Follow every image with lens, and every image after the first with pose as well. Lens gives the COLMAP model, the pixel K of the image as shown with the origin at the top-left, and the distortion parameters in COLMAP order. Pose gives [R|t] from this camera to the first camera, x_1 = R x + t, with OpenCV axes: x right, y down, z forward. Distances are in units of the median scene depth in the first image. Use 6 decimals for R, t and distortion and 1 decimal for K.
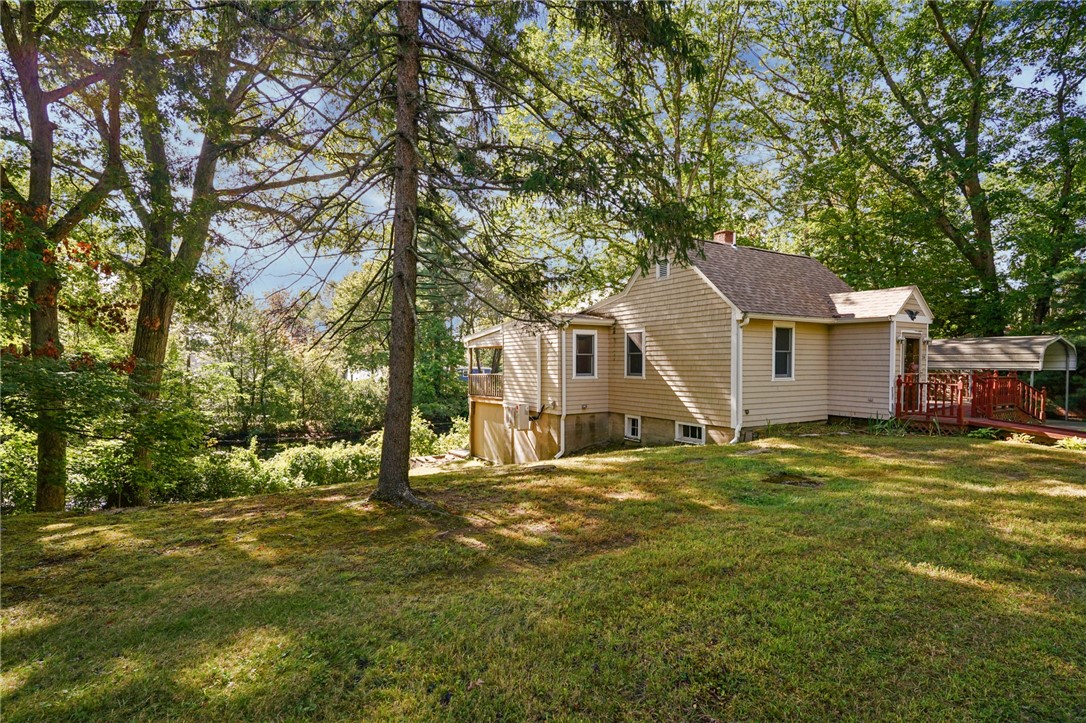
lens RADIAL K [[534.0, 0, 544.7], [0, 534.0, 366.2], [0, 0, 1]] dist [-0.000260, -0.000045]
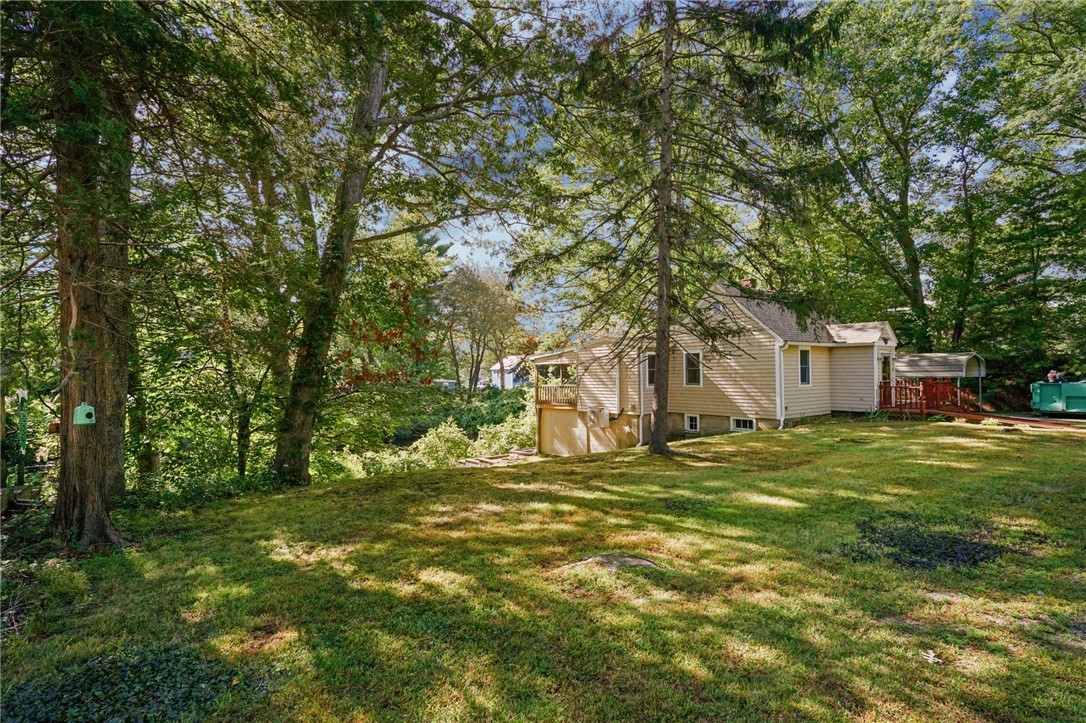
lens RADIAL K [[545.9, 0, 539.3], [0, 545.9, 355.5], [0, 0, 1]] dist [0.004330, 0.000373]
pose [[0.993353, -0.009240, 0.114736, -0.428120], [0.013856, 0.999123, -0.039502, -0.008681], [-0.114270, 0.040830, 0.992610, -0.383442]]
